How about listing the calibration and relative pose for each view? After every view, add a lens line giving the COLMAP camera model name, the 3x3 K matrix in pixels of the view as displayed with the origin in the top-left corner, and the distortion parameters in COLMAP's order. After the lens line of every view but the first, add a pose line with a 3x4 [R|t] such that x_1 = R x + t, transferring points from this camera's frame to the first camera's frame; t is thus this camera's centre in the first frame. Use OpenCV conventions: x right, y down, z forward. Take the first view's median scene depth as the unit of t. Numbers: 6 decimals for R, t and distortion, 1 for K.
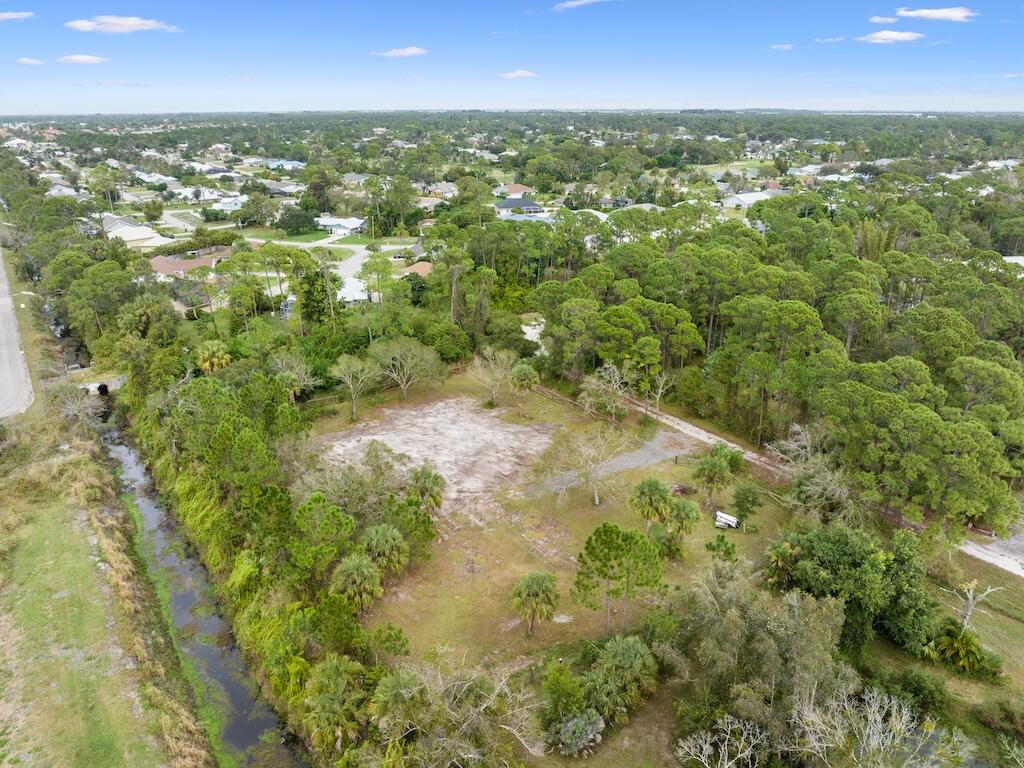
lens RADIAL K [[736.7, 0, 515.8], [0, 736.7, 380.5], [0, 0, 1]] dist [-0.036982, -0.004436]
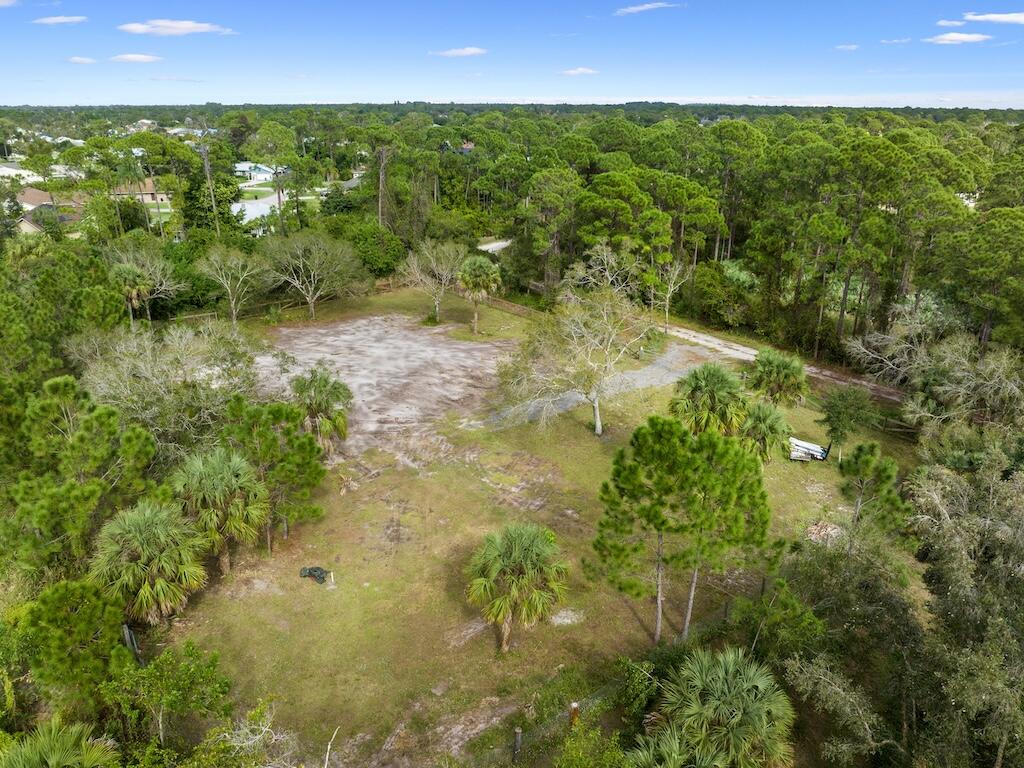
lens RADIAL K [[733.8, 0, 517.1], [0, 733.8, 380.5], [0, 0, 1]] dist [-0.018915, -0.058983]
pose [[0.997450, -0.018316, 0.068971, -0.002702], [0.017892, 0.999817, 0.006759, 0.104584], [-0.069083, -0.005508, 0.997596, 0.332745]]
